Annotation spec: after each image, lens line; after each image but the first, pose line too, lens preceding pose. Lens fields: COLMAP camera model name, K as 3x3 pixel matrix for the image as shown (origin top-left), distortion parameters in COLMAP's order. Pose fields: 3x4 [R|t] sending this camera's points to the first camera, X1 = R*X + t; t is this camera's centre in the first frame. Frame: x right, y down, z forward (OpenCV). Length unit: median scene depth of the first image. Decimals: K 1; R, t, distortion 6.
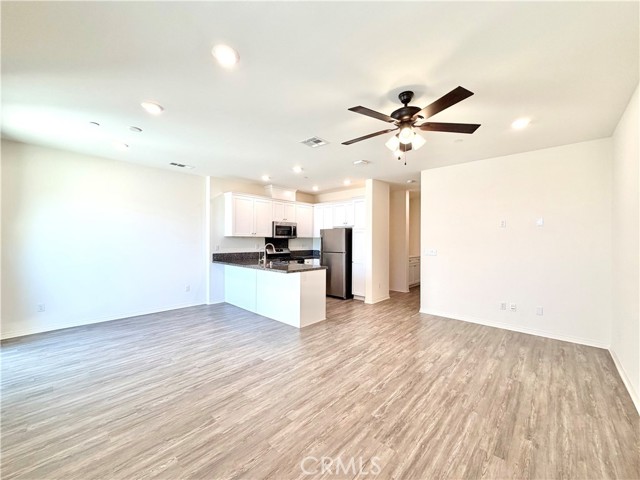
lens RADIAL K [[255.6, 0, 319.0], [0, 255.6, 239.9], [0, 0, 1]] dist [0.001889, -0.000277]
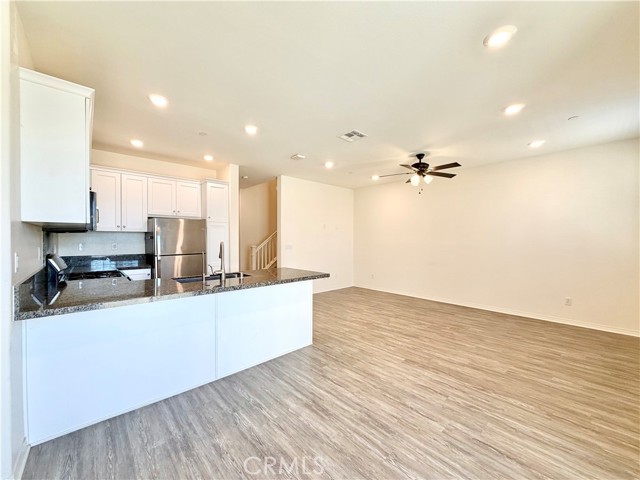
lens RADIAL K [[255.6, 0, 320.0], [0, 255.6, 238.9], [0, 0, 1]] dist [0.001889, -0.000277]
pose [[0.075553, -0.007654, 0.997112, -0.924515], [-0.001736, 0.999968, 0.007807, 0.005652], [-0.997140, -0.002321, 0.075537, 0.961723]]
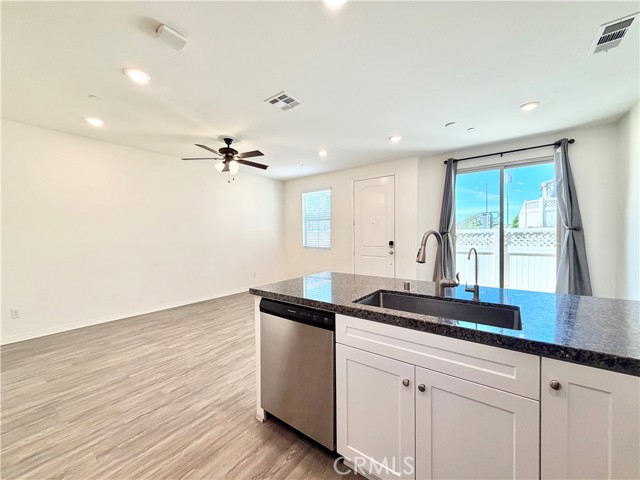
lens RADIAL K [[255.6, 0, 317.5], [0, 255.6, 242.1], [0, 0, 1]] dist [0.001889, -0.000277]
pose [[-0.995344, 0.009299, -0.095938, -0.038916], [0.006377, 0.999507, 0.030728, 0.022661], [0.096176, 0.029973, -0.994913, 1.649362]]
